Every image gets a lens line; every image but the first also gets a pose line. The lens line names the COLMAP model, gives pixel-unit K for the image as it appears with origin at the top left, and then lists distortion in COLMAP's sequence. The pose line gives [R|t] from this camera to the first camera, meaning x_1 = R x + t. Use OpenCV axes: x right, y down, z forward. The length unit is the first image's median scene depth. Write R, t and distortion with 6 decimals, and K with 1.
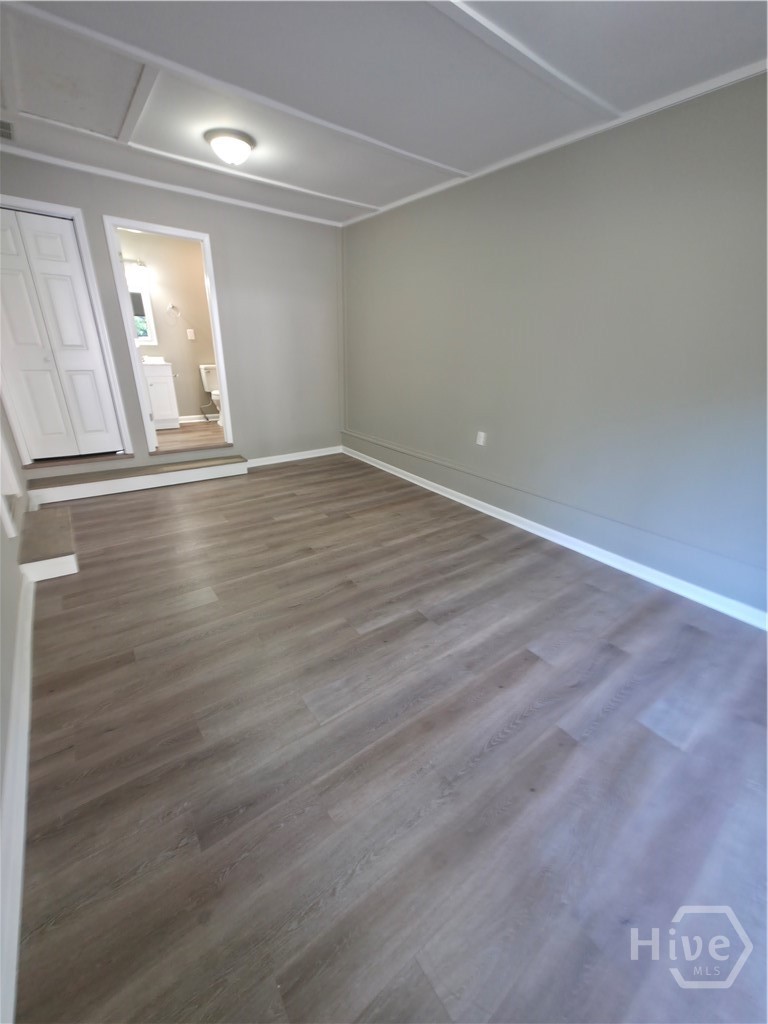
lens RADIAL K [[406.5, 0, 382.8], [0, 406.5, 508.6], [0, 0, 1]] dist [0.006261, -0.000133]
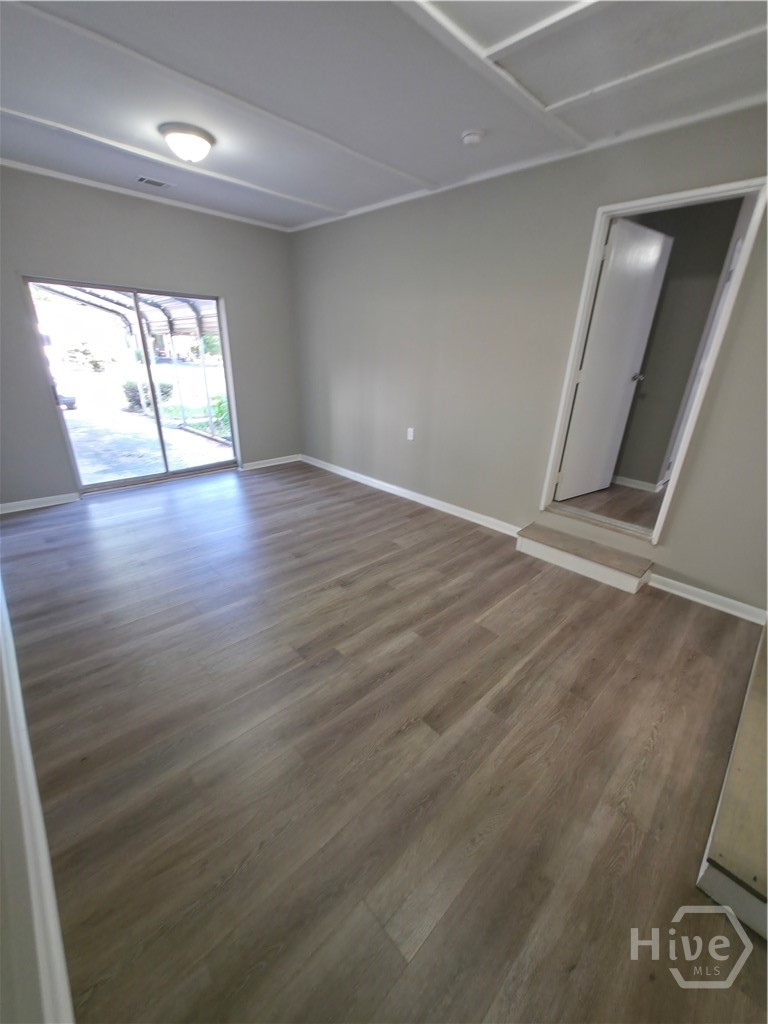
lens RADIAL K [[406.5, 0, 384.6], [0, 406.5, 510.7], [0, 0, 1]] dist [0.006261, -0.000133]
pose [[-0.991349, 0.010023, -0.130868, -0.149416], [-0.083933, 0.718151, 0.690807, -0.636932], [0.100907, 0.695815, -0.711097, 1.488860]]
